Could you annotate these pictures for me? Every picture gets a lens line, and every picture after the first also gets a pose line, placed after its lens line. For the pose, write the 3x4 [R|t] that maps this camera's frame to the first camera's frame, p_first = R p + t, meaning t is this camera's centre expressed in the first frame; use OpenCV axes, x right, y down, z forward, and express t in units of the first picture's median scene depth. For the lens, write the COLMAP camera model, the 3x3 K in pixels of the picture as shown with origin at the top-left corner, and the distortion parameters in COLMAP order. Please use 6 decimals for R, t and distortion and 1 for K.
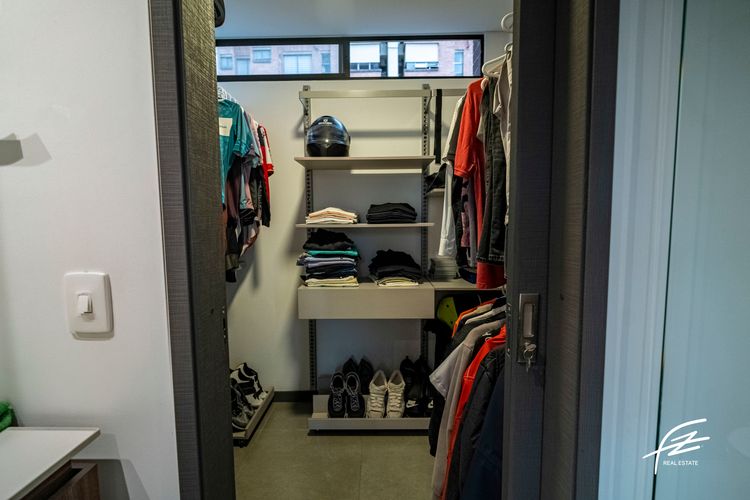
lens RADIAL K [[355.9, 0, 369.7], [0, 355.9, 249.1], [0, 0, 1]] dist [-0.000153, -0.001722]
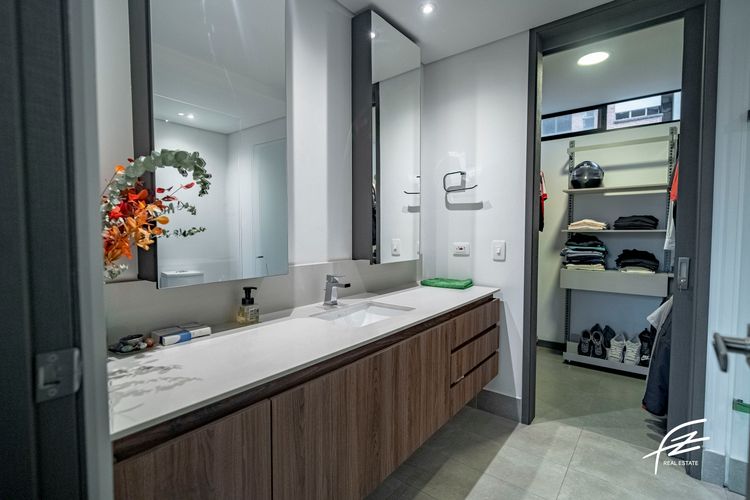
lens RADIAL K [[355.9, 0, 369.7], [0, 355.9, 249.1], [0, 0, 1]] dist [-0.000153, -0.001722]
pose [[0.790283, 0.039374, -0.611476, 0.096665], [-0.056735, 0.998348, -0.009039, 0.079106], [0.610110, 0.041835, 0.791211, -0.790058]]
